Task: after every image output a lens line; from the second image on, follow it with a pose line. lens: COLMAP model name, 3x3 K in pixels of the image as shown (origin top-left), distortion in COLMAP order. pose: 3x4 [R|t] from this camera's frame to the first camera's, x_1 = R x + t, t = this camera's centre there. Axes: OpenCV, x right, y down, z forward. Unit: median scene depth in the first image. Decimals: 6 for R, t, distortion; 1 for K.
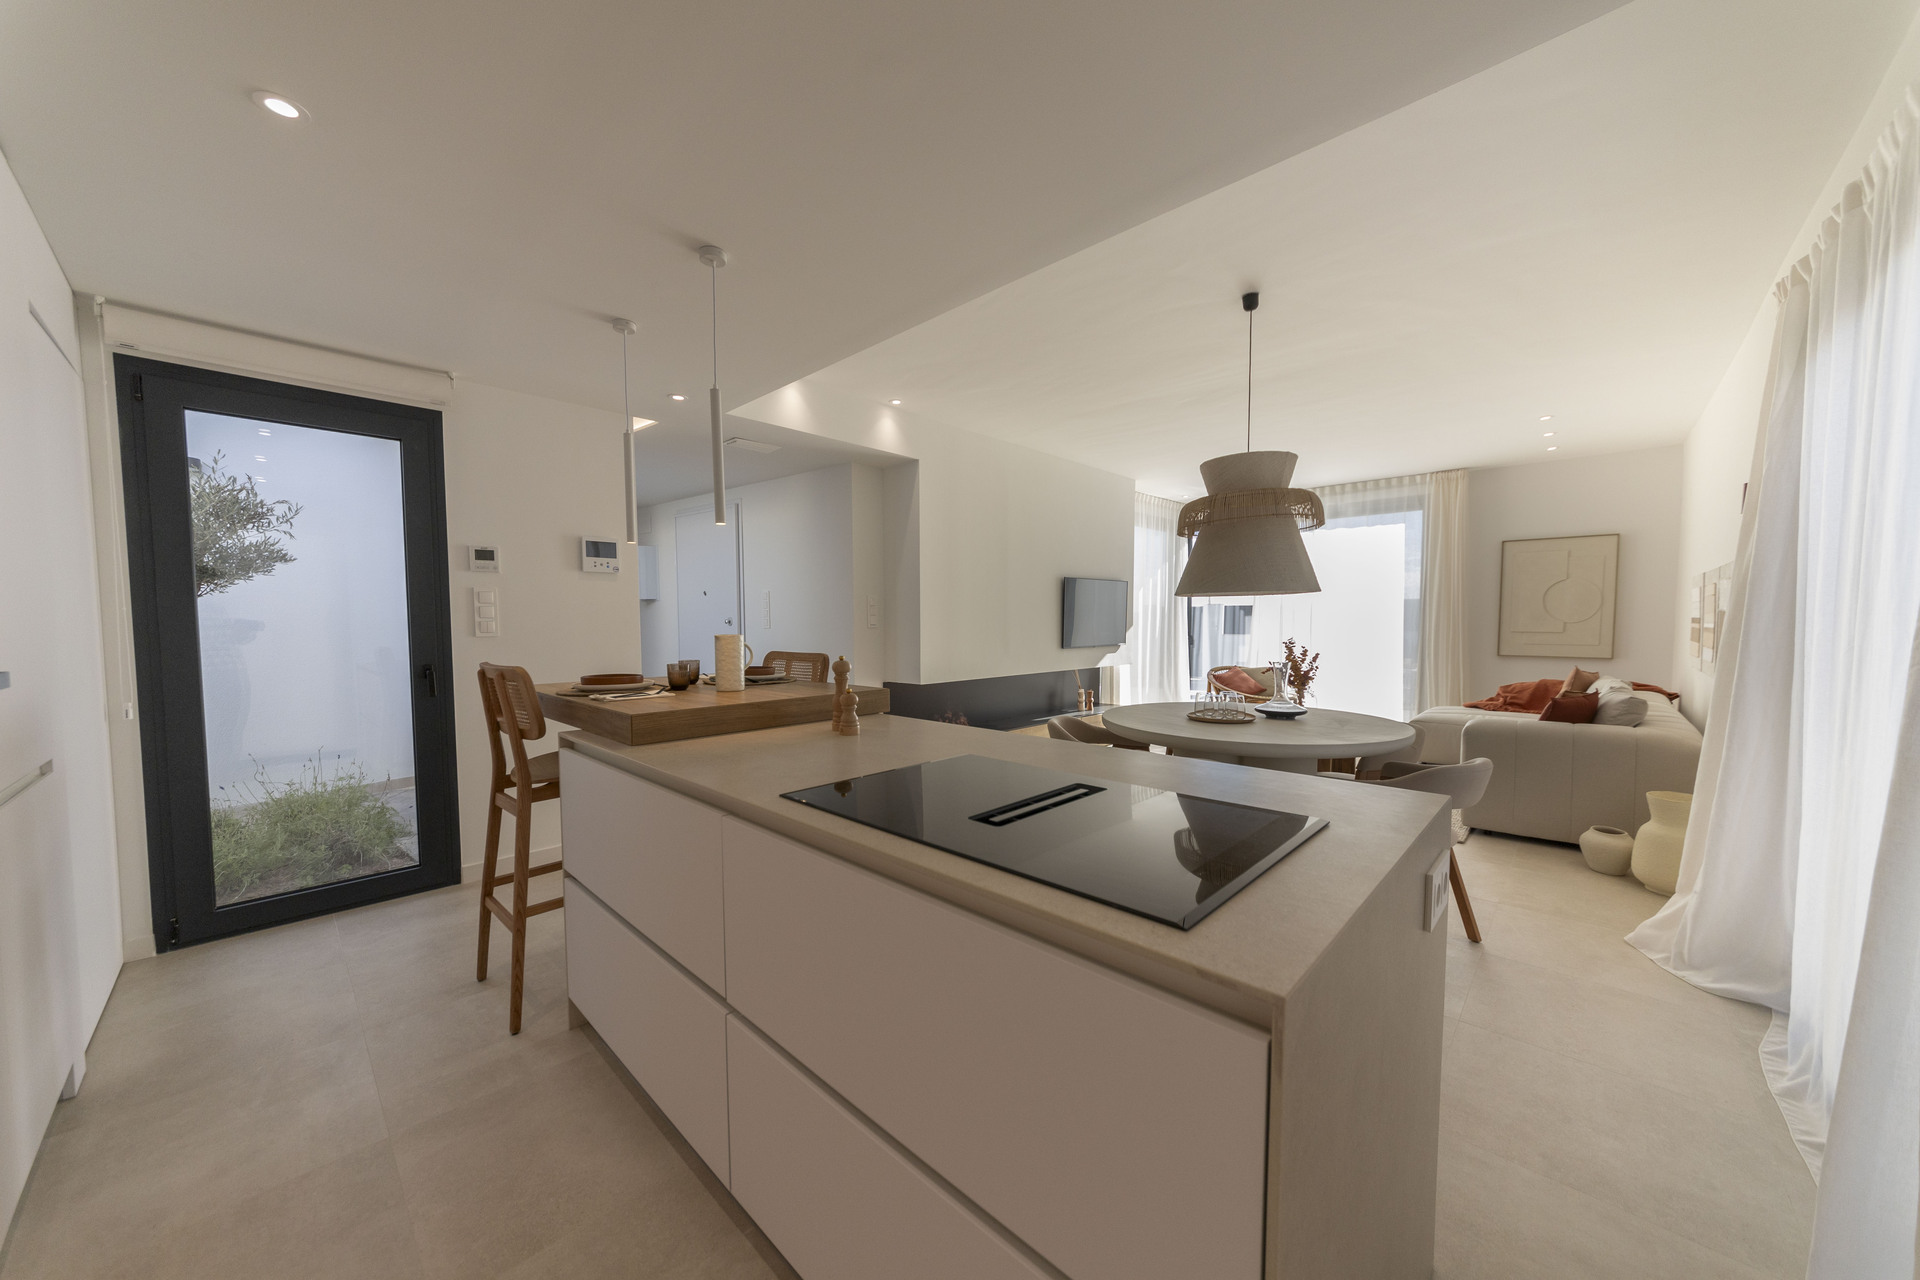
lens RADIAL K [[657.4, 0, 946.5], [0, 657.4, 653.4], [0, 0, 1]] dist [-0.000954, -0.000039]
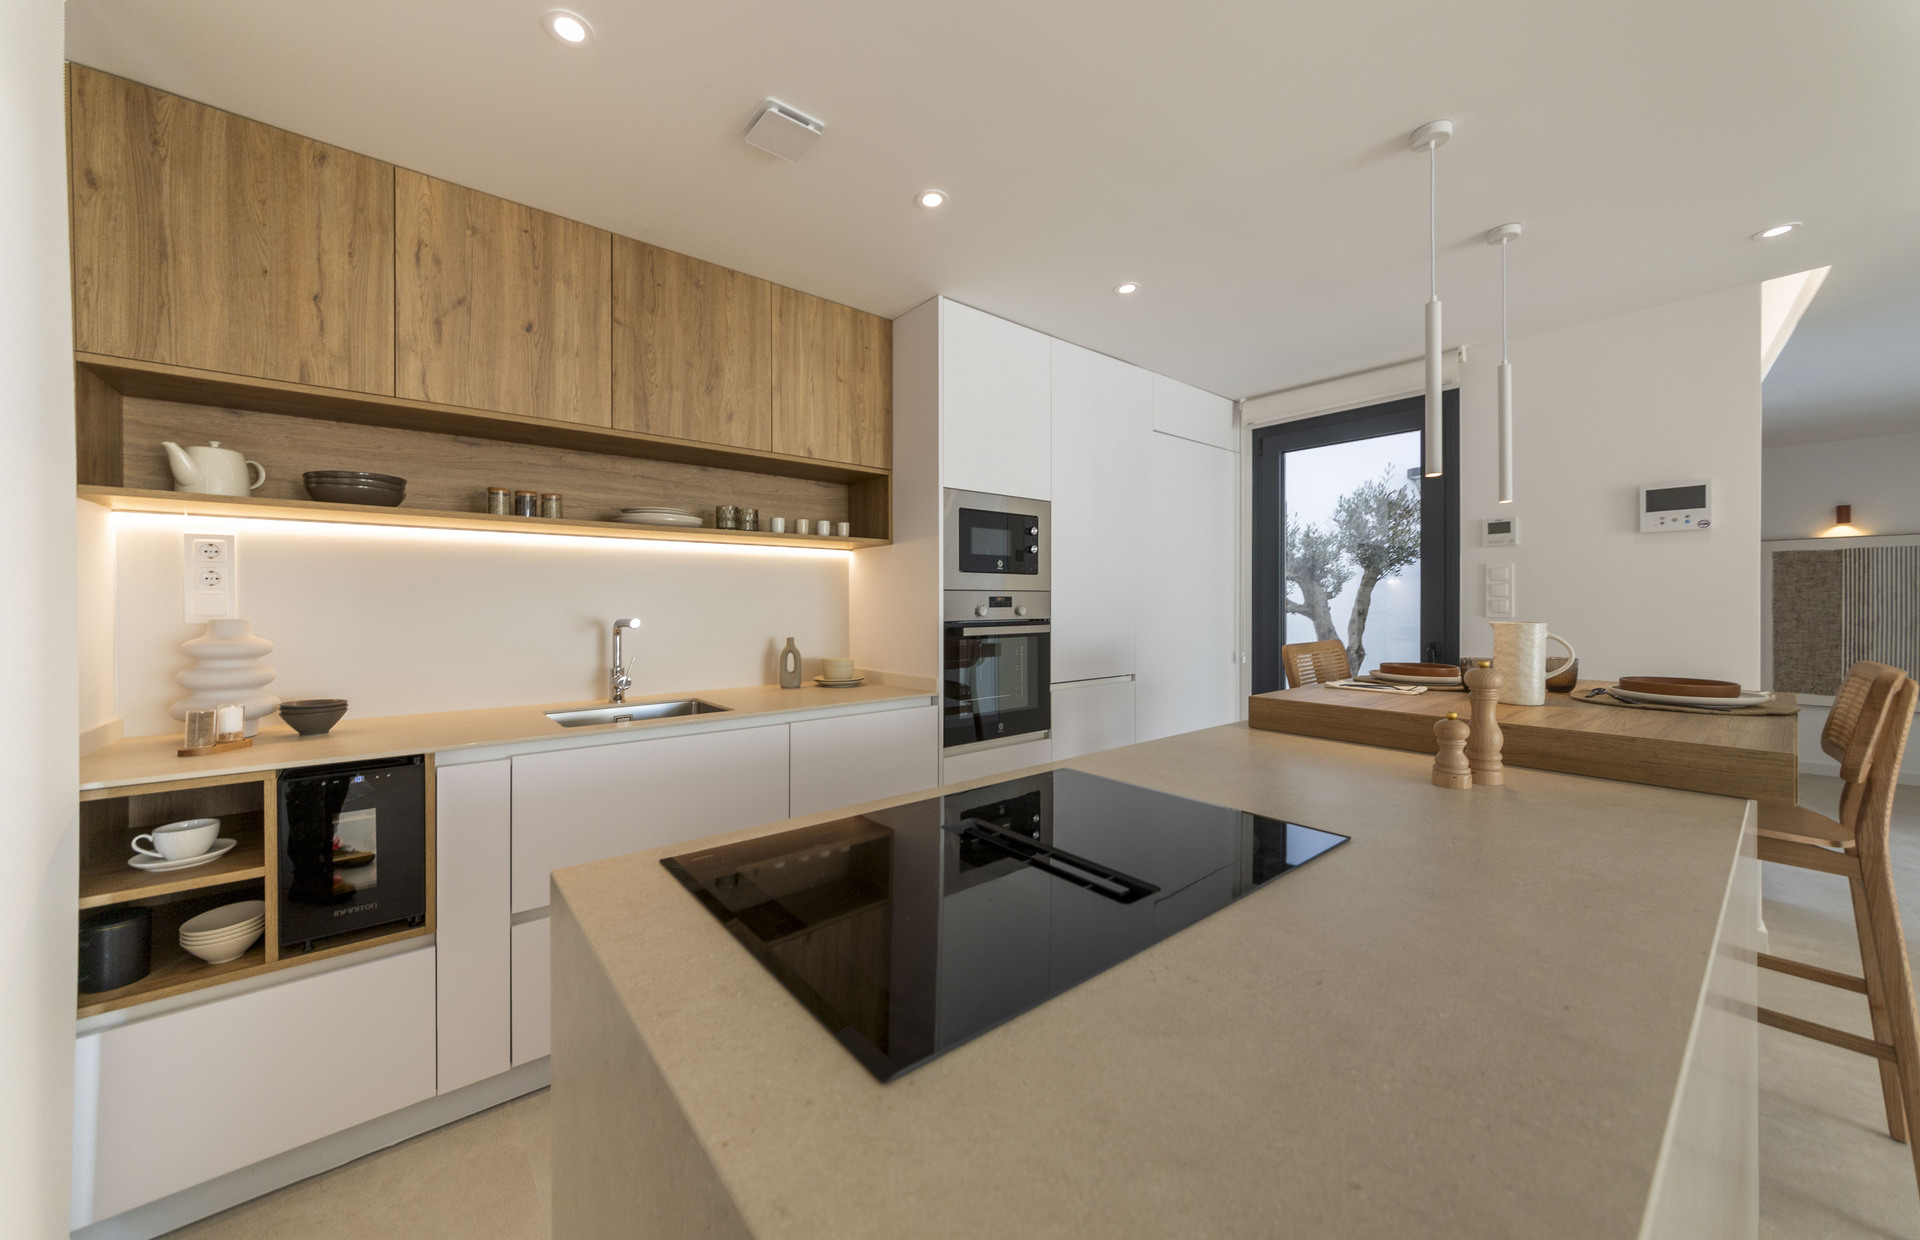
lens RADIAL K [[696.2, 0, 953.9], [0, 696.2, 600.7], [0, 0, 1]] dist [0.001950, 0.000130]
pose [[-0.111428, 0.005558, -0.993757, 0.343662], [-0.047288, 0.998822, 0.010889, -0.022955], [0.992647, 0.048206, -0.111034, 0.358094]]
